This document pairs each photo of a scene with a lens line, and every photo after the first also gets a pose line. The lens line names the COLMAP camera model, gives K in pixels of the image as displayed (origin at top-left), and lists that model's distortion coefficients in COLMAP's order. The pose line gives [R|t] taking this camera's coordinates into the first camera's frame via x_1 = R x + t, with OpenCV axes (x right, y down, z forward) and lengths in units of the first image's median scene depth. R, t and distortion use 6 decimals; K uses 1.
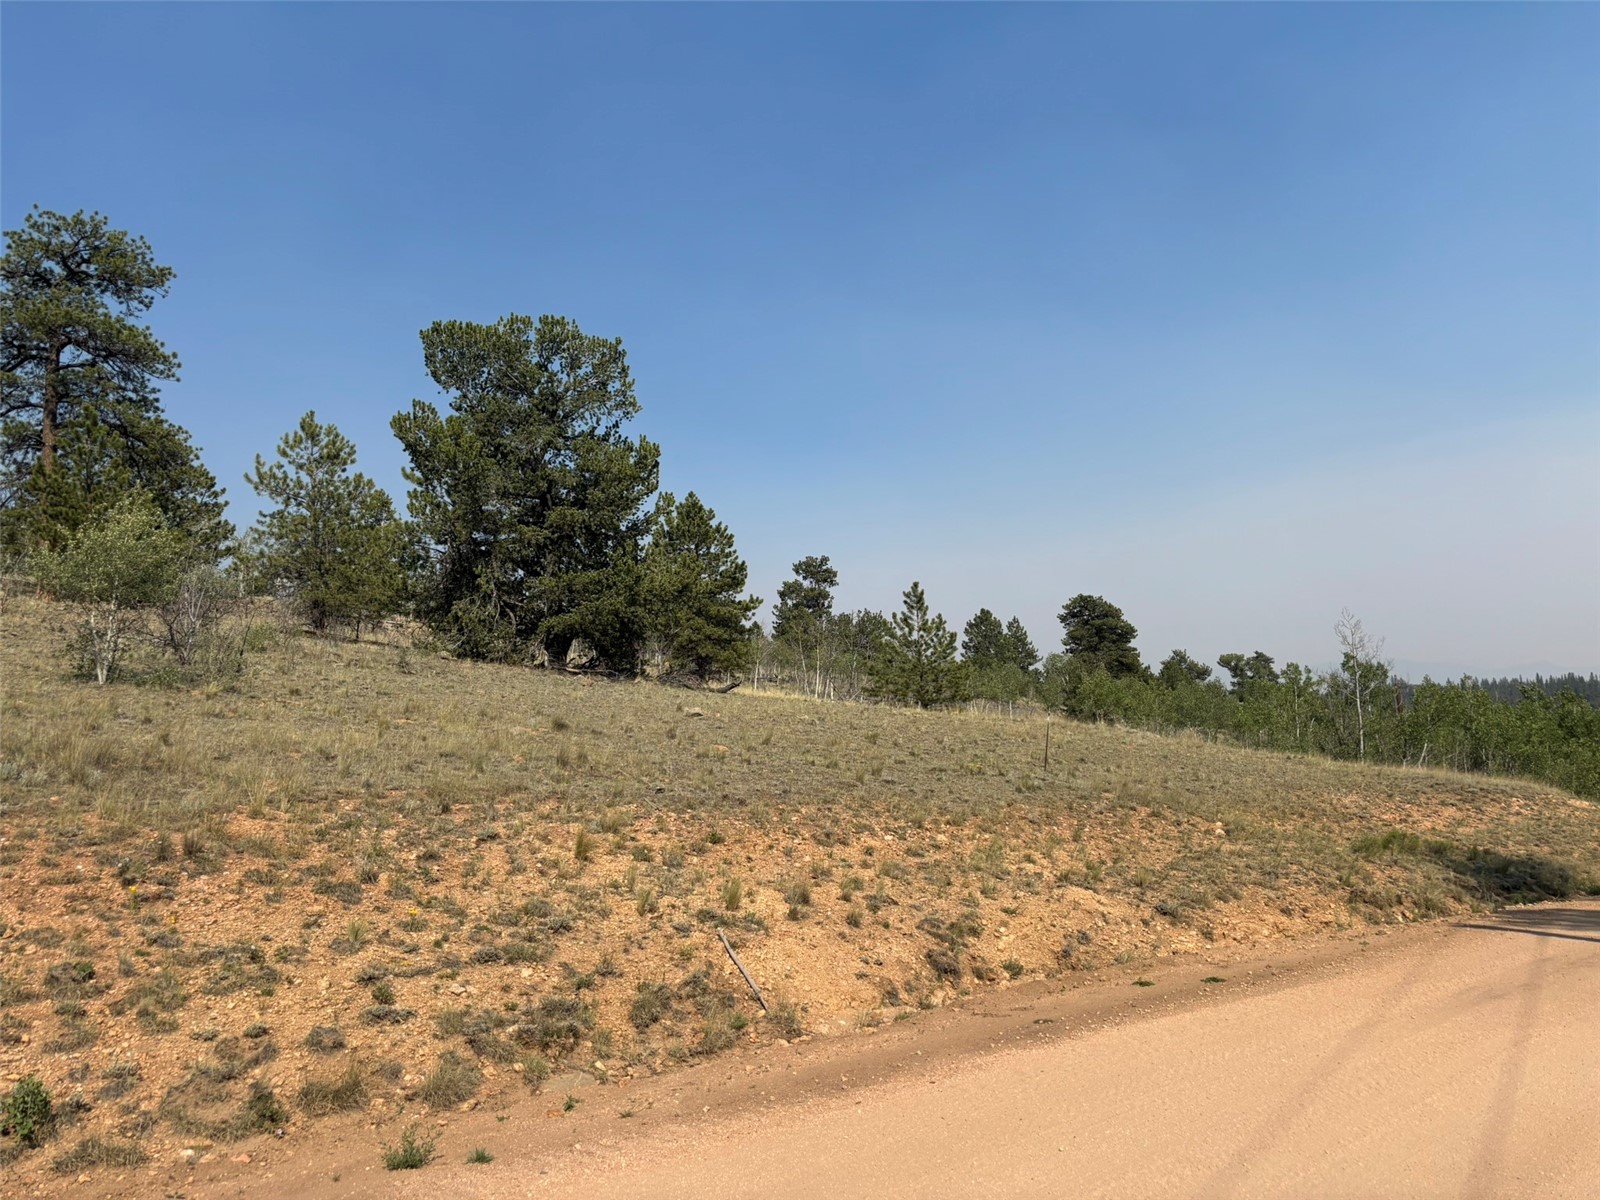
lens RADIAL K [[1200.4, 0, 782.9], [0, 1200.4, 611.7], [0, 0, 1]] dist [0.049941, -0.051123]
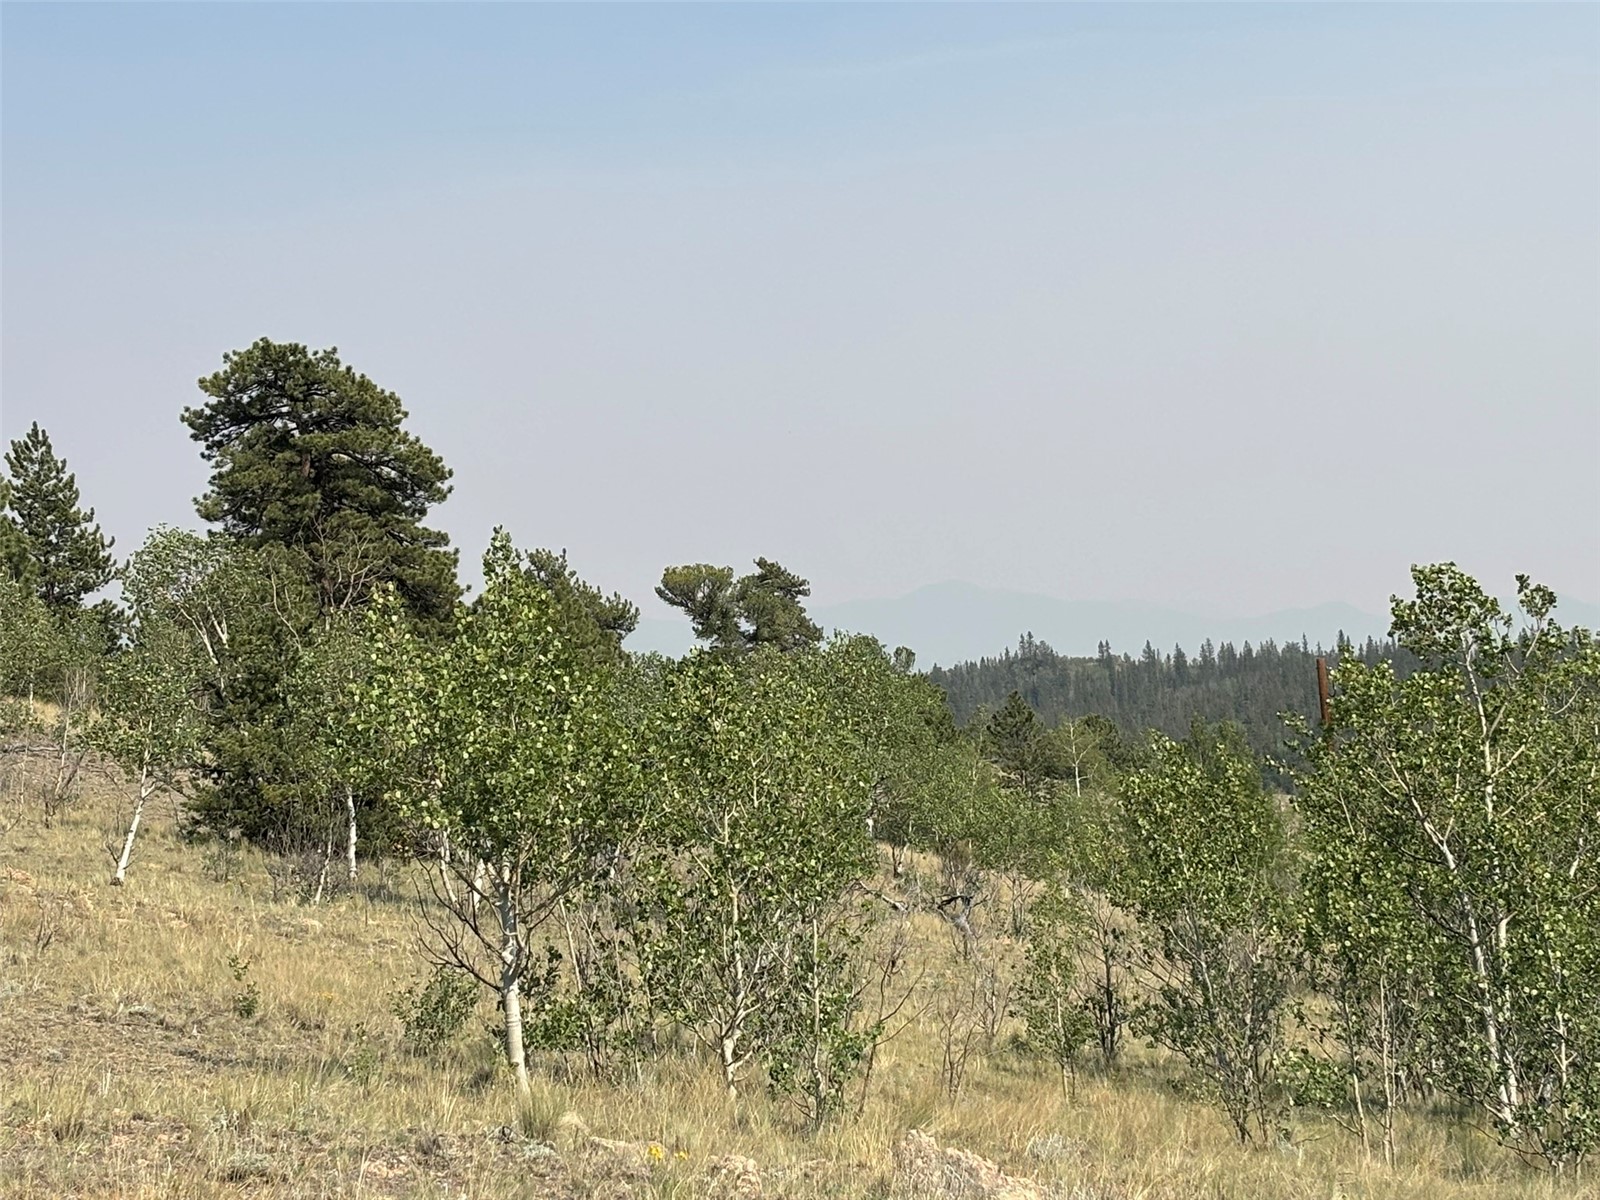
lens RADIAL K [[3427.4, 0, 794.8], [0, 3427.4, 556.3], [0, 0, 1]] dist [0.198692, 0.000000]
pose [[0.919964, 0.017552, 0.391609, 0.043274], [-0.030293, 0.999193, 0.026380, 0.010729], [-0.390830, -0.036132, 0.919754, 0.194428]]
